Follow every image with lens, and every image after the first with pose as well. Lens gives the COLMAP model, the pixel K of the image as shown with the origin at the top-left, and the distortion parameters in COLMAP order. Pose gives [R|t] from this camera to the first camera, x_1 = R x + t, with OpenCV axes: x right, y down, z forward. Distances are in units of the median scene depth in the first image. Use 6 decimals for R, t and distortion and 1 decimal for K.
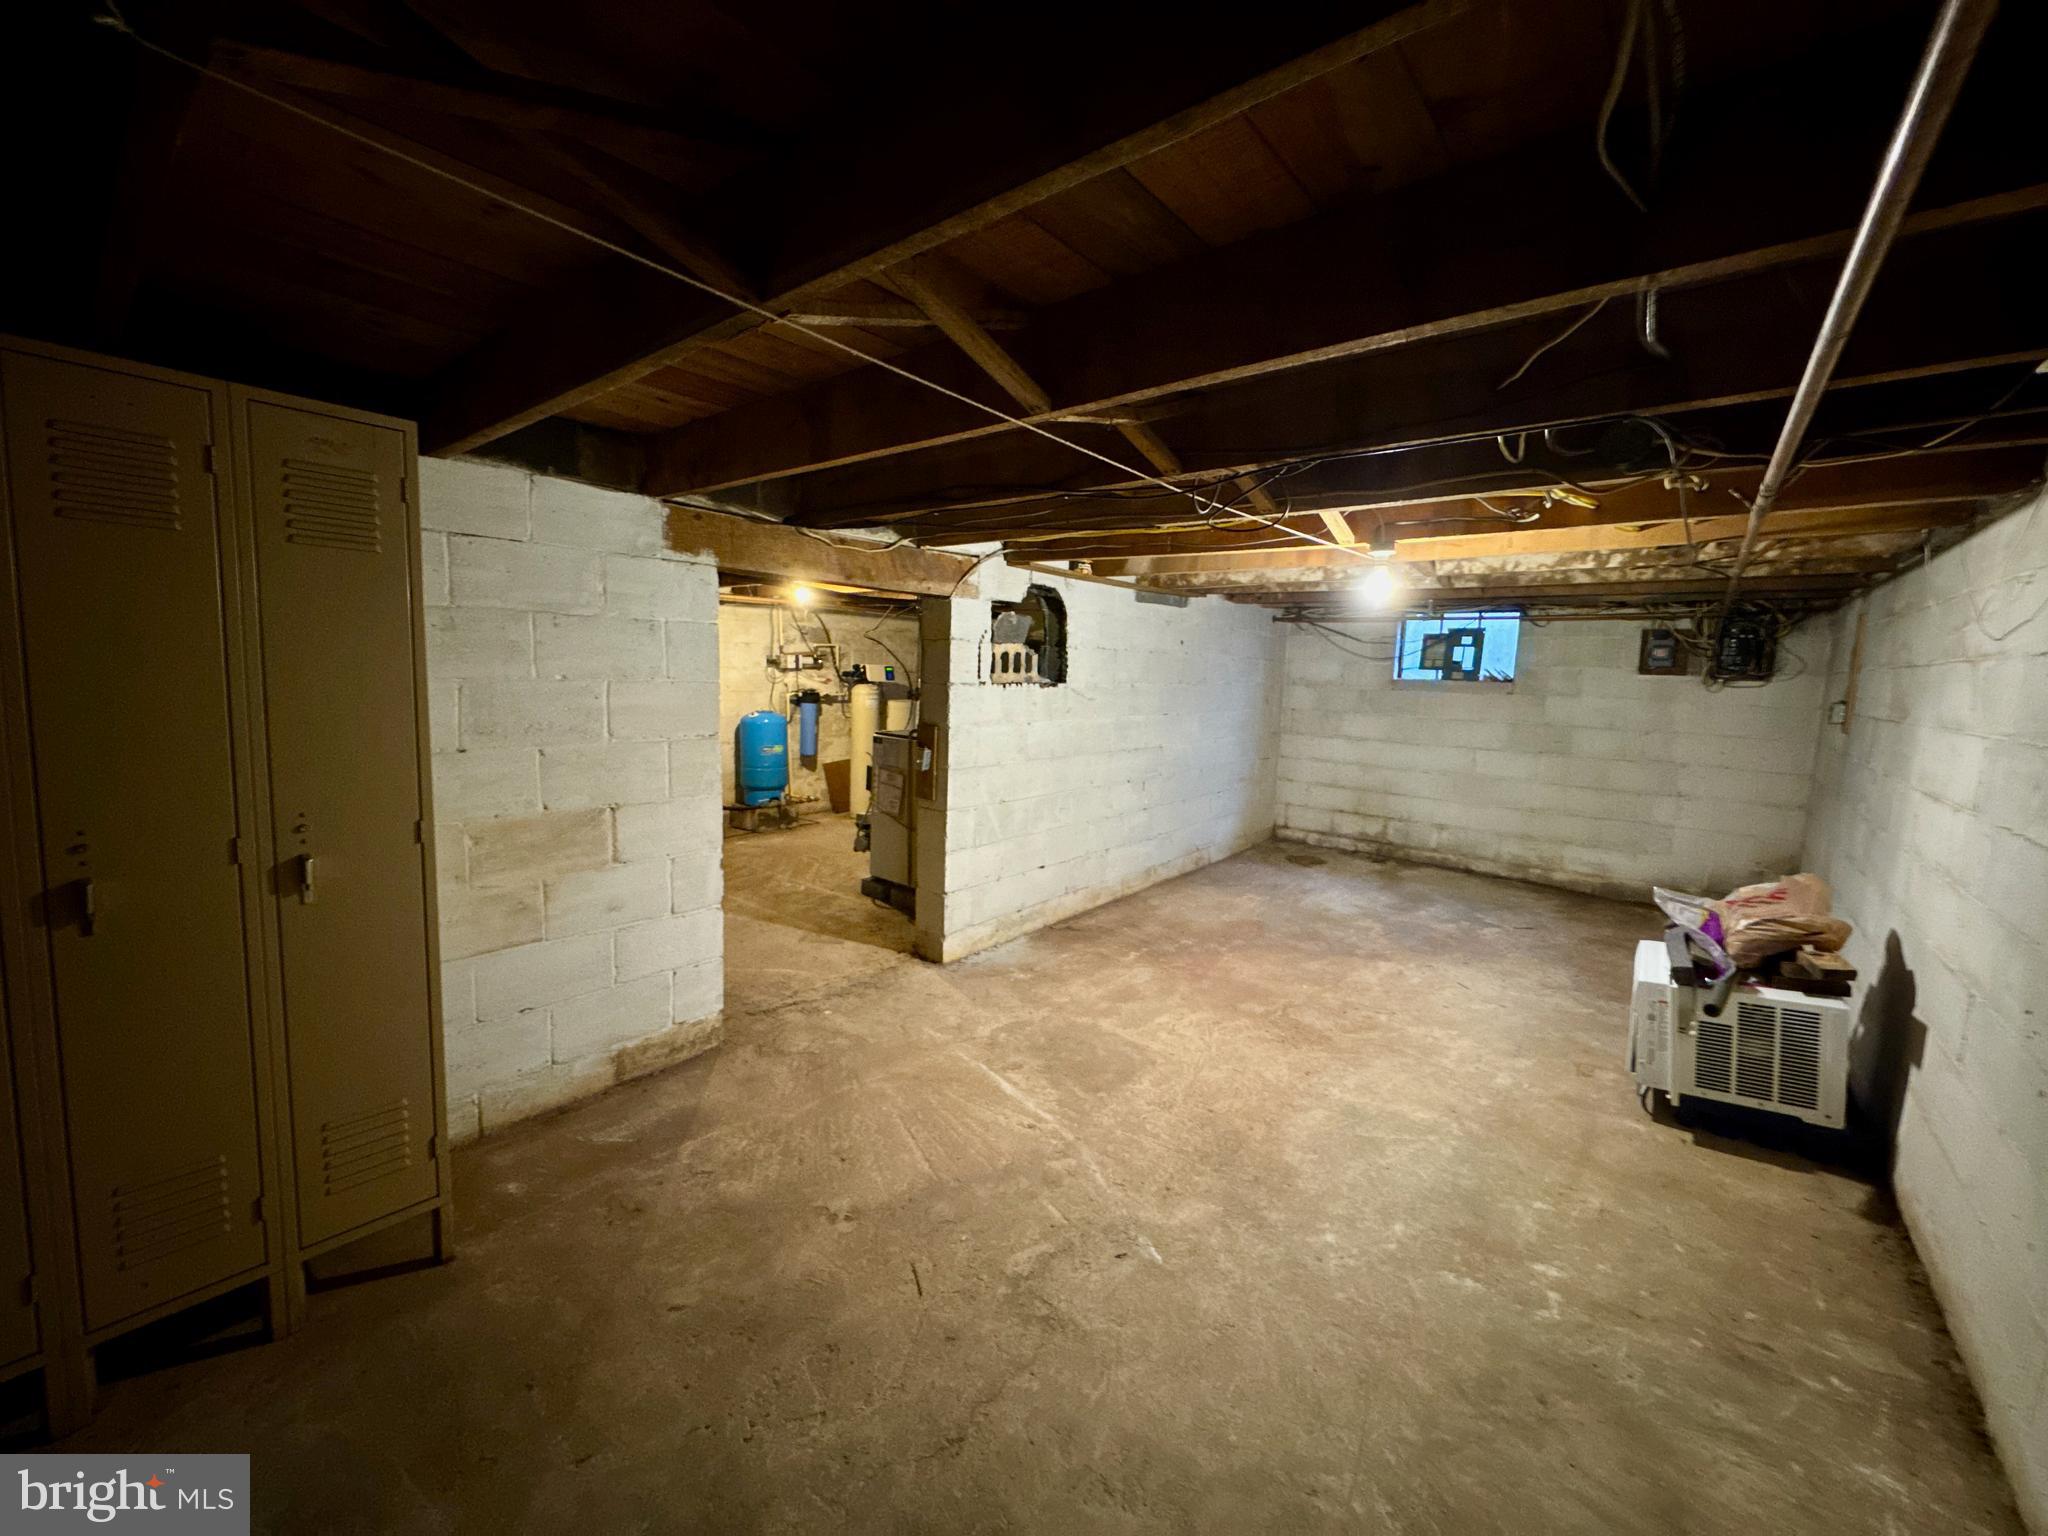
lens RADIAL K [[815.4, 0, 1025.2], [0, 815.4, 760.9], [0, 0, 1]] dist [-0.003554, -0.000264]
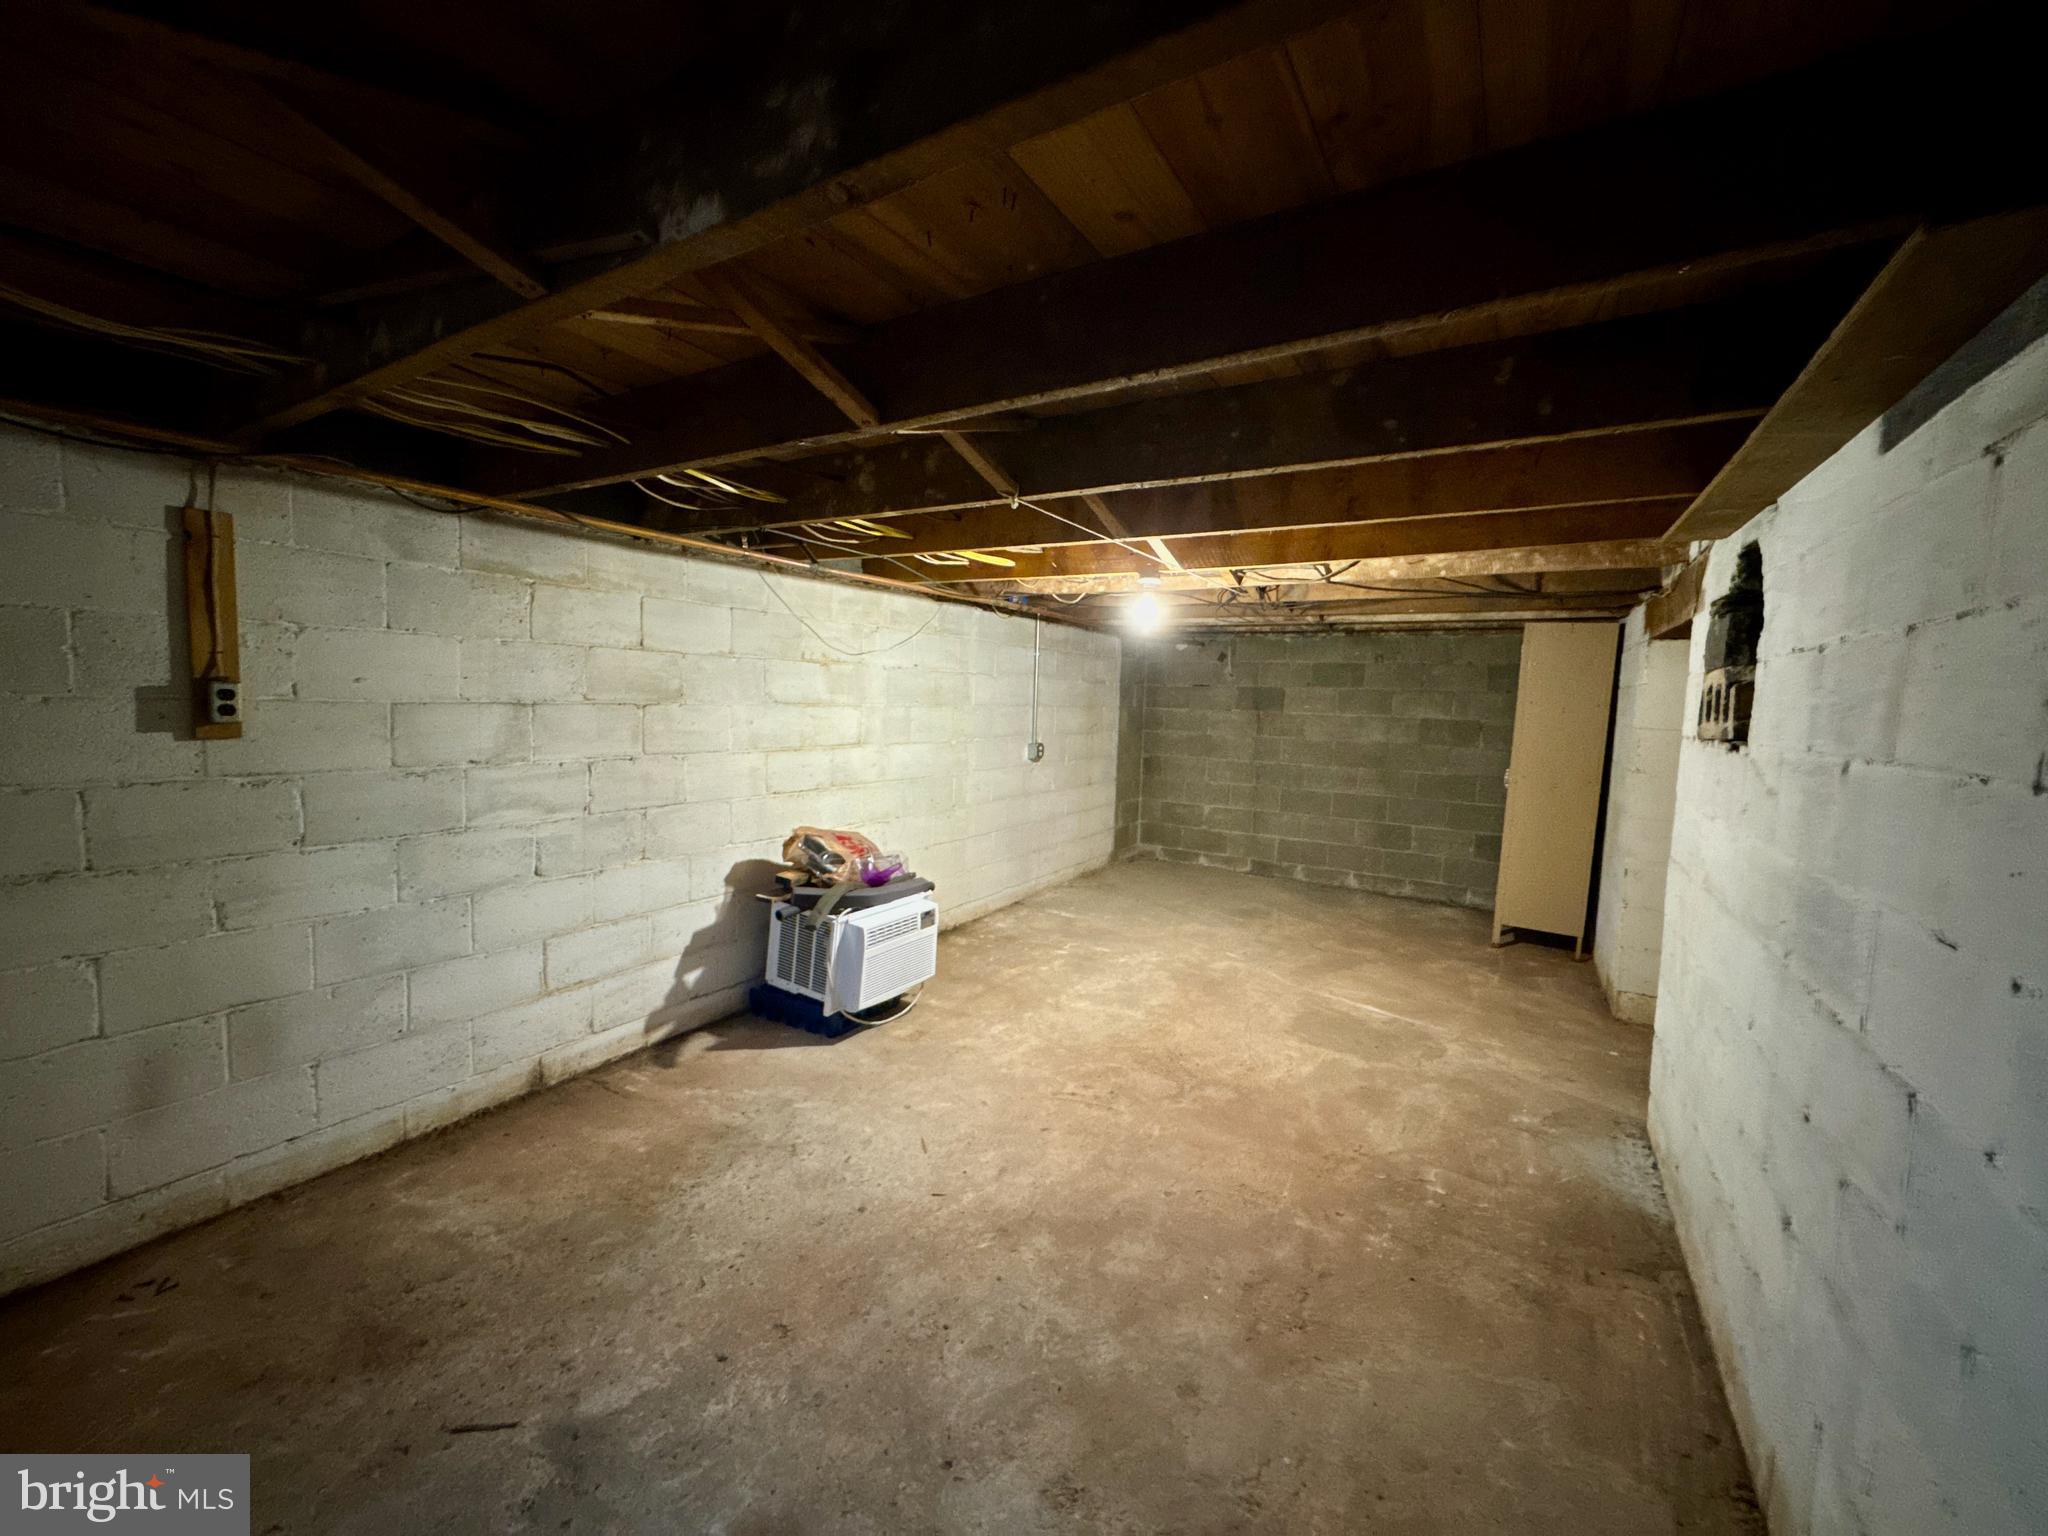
lens RADIAL K [[815.4, 0, 1025.2], [0, 815.4, 760.9], [0, 0, 1]] dist [-0.003554, -0.000264]
pose [[-0.987924, -0.049254, -0.146904, 0.653179], [-0.077015, 0.978807, 0.189752, -0.185273], [0.134444, 0.198774, -0.970780, 1.825058]]
